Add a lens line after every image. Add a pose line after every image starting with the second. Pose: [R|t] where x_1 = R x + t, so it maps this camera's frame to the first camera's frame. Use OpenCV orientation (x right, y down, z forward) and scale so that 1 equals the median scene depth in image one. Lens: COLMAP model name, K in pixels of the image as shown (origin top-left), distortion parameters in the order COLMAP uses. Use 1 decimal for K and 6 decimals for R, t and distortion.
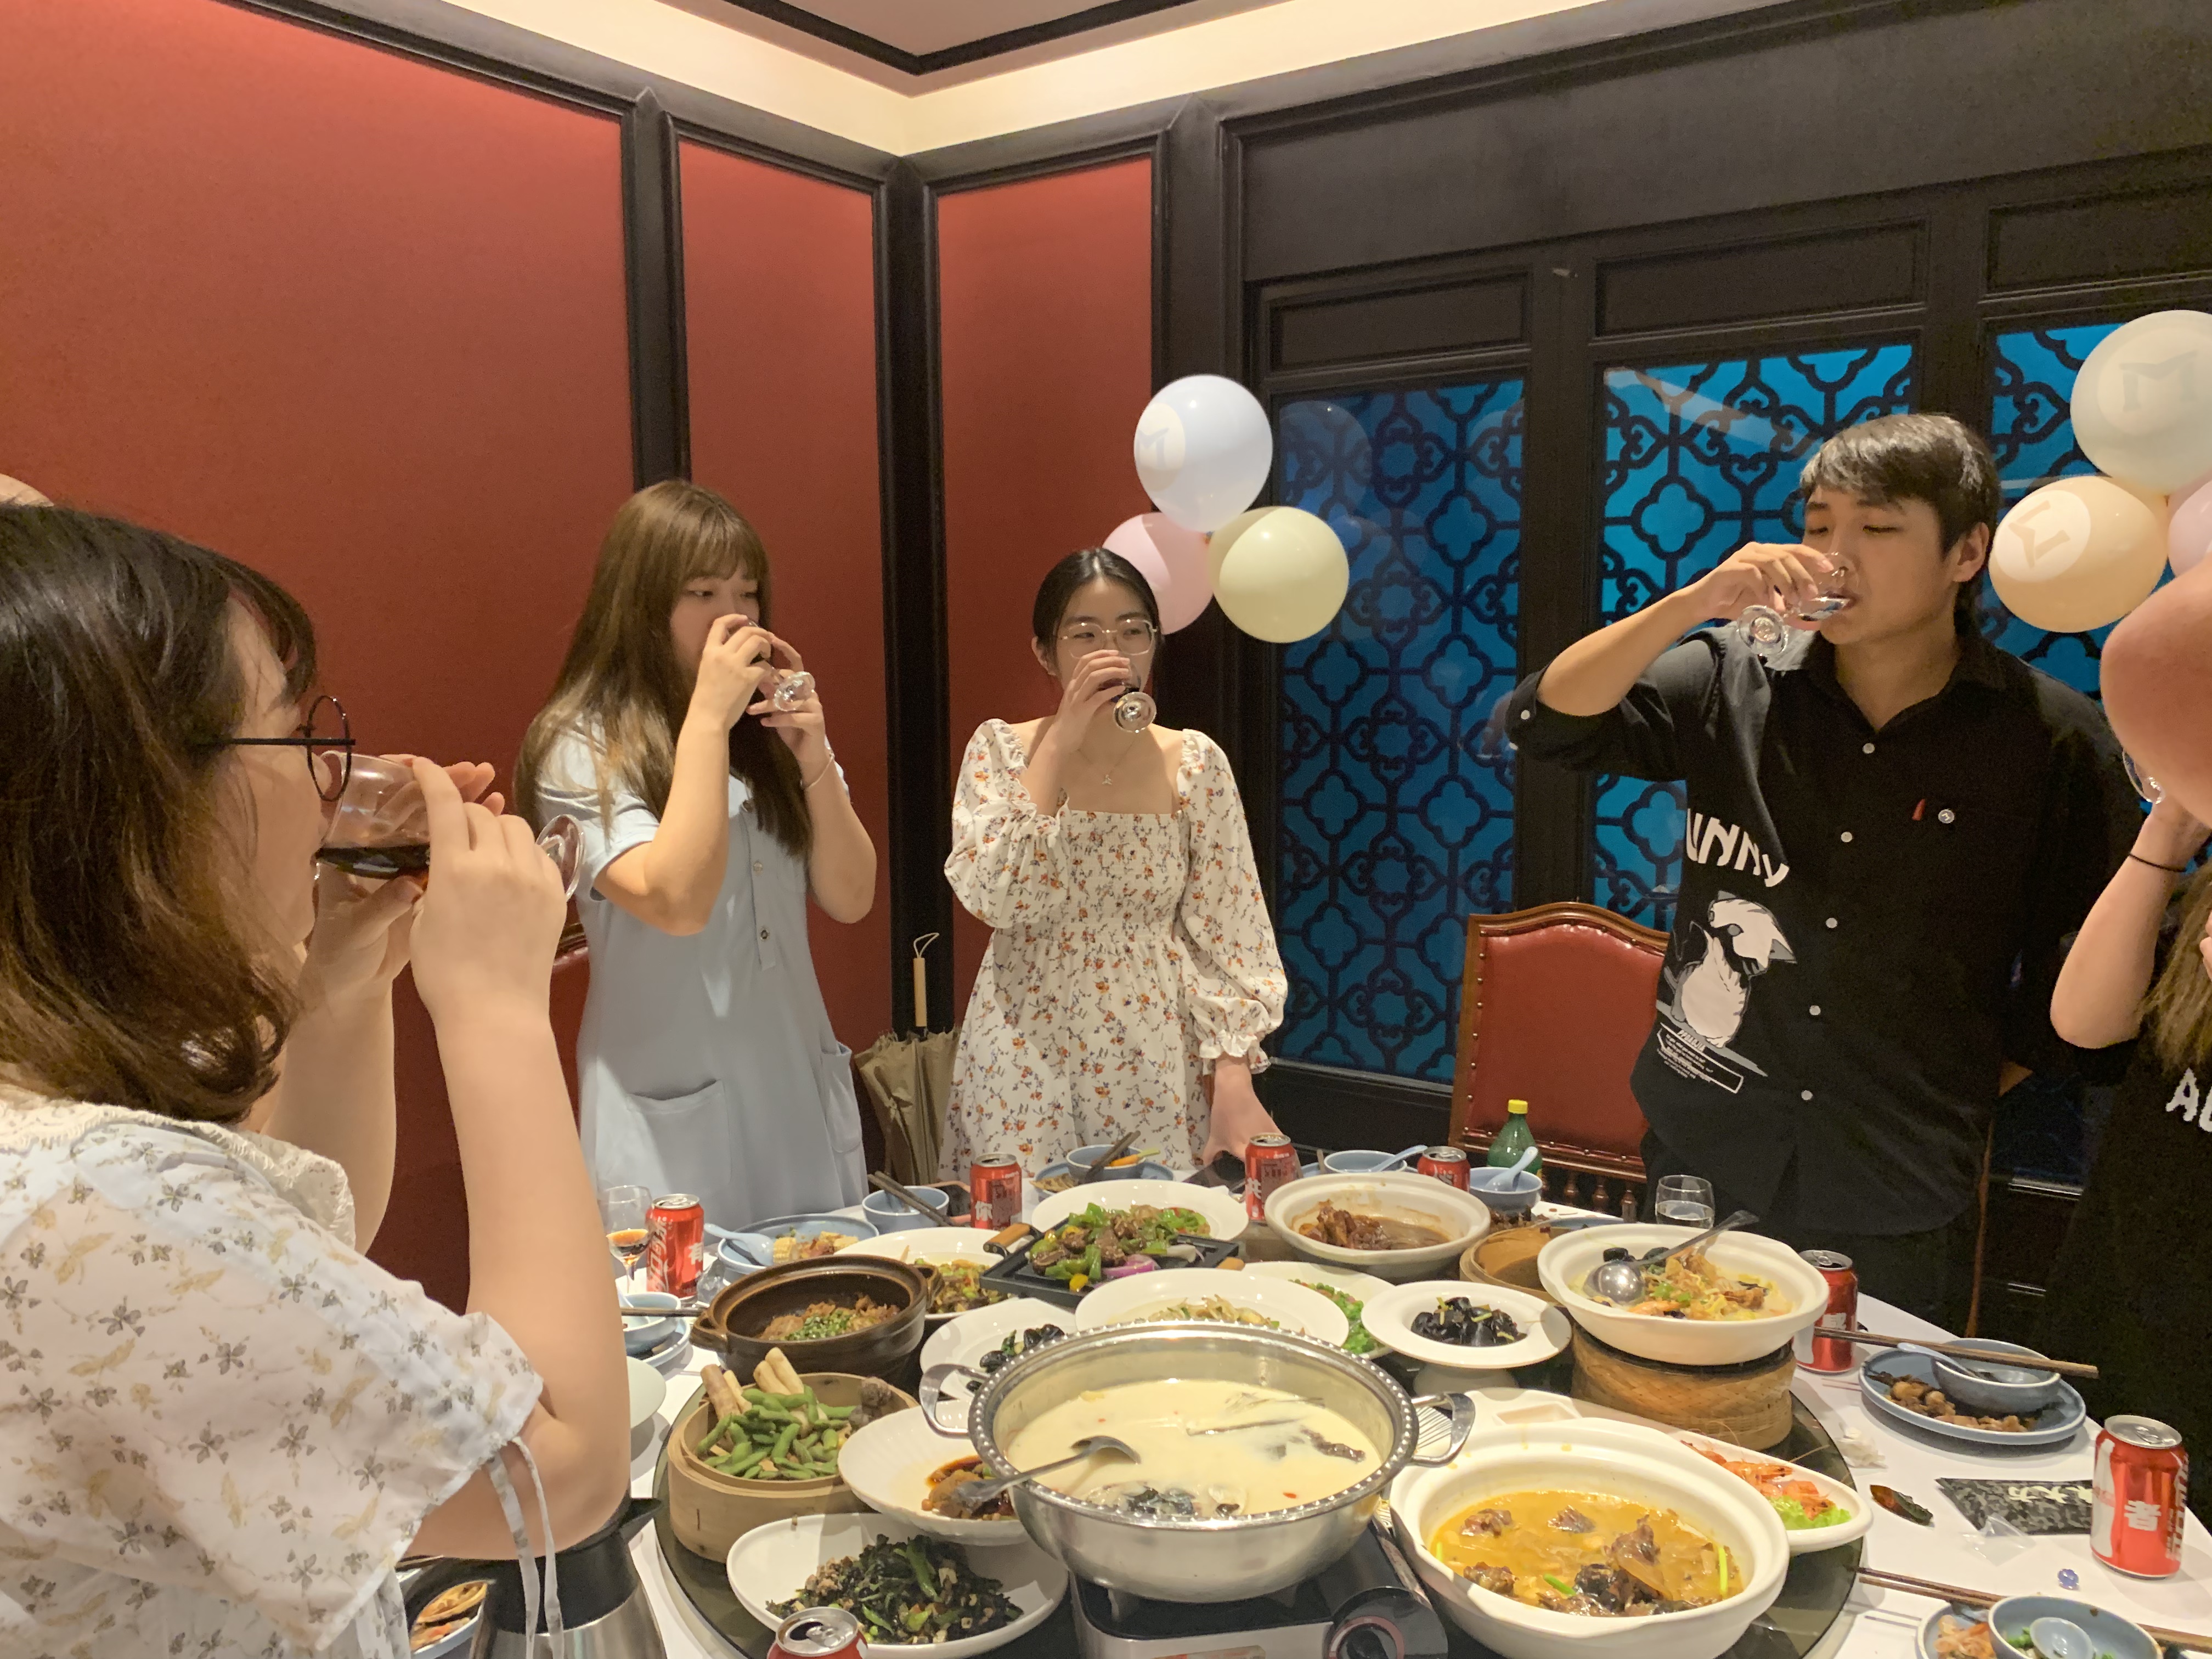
lens RADIAL K [[1650.2, 0, 1106.0], [0, 1650.2, 829.5], [0, 0, 1]] dist [0.004889, -0.039367]
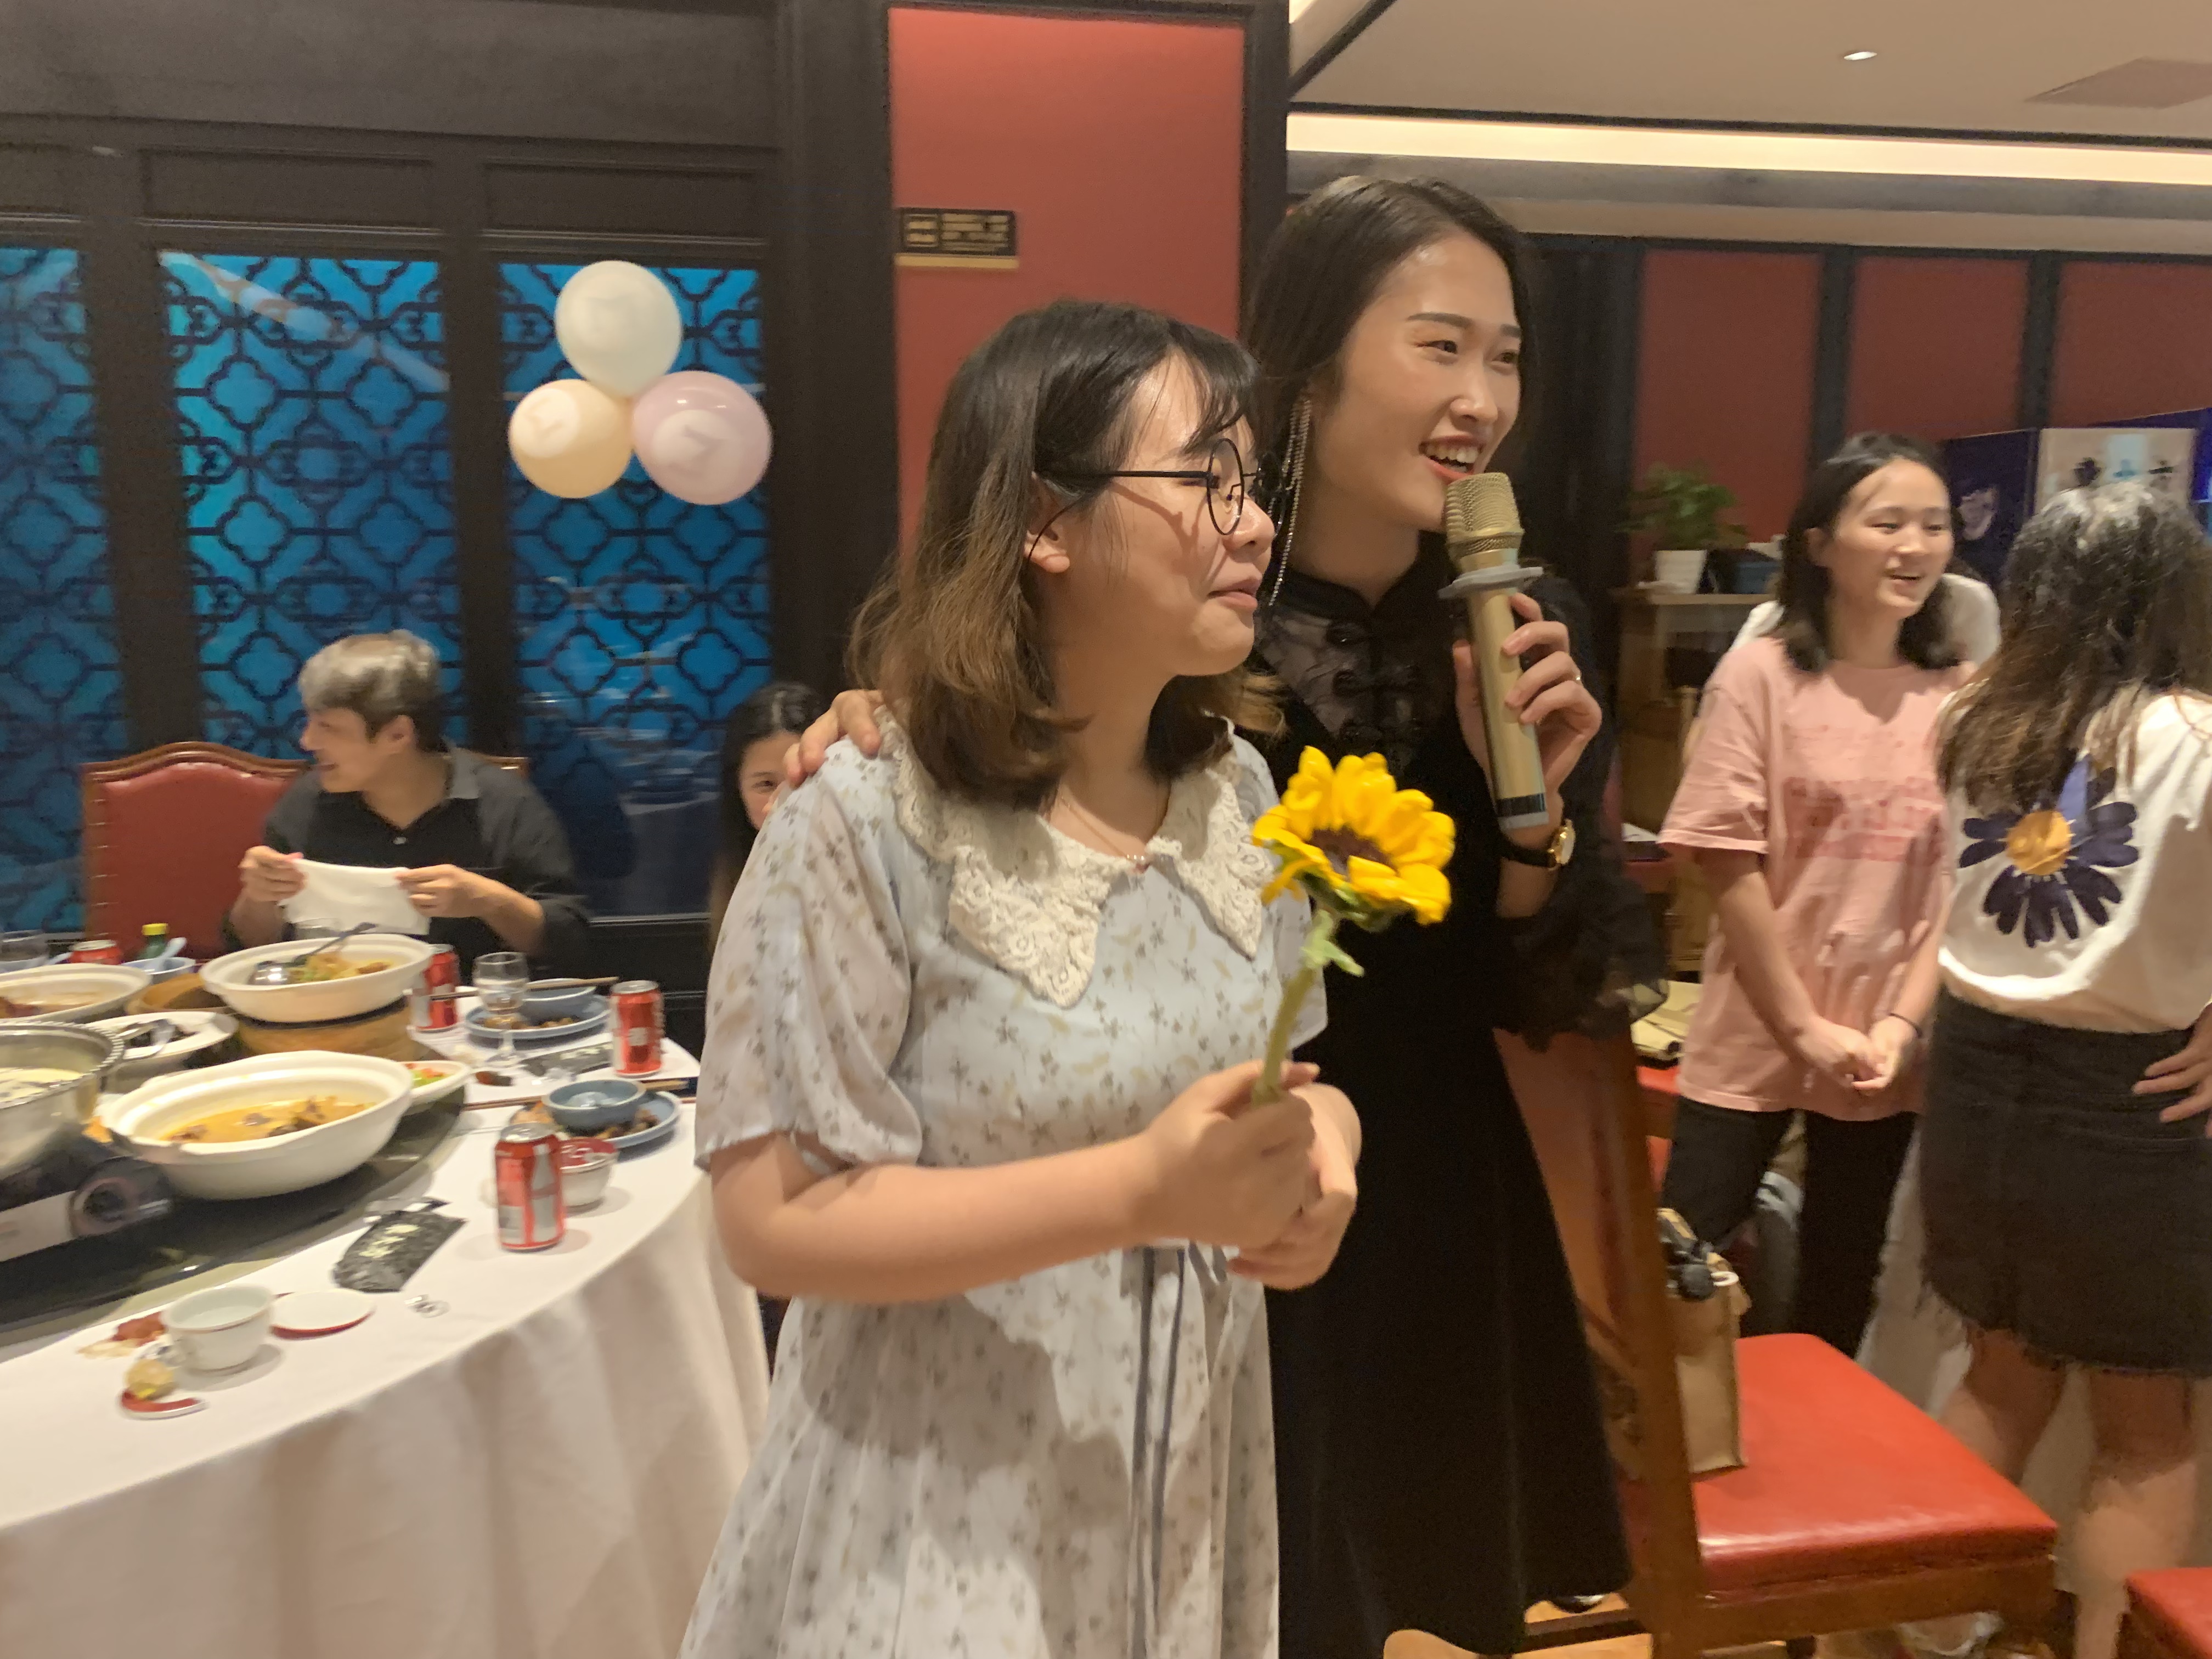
lens RADIAL K [[1677.2, 0, 1112.6], [0, 1677.2, 829.2], [0, 0, 1]] dist [0.012119, -0.011462]
pose [[0.701231, -0.110421, 0.704331, -0.099887], [0.074665, 0.993874, 0.081478, 0.070468], [-0.709013, -0.004546, 0.705181, -0.280849]]
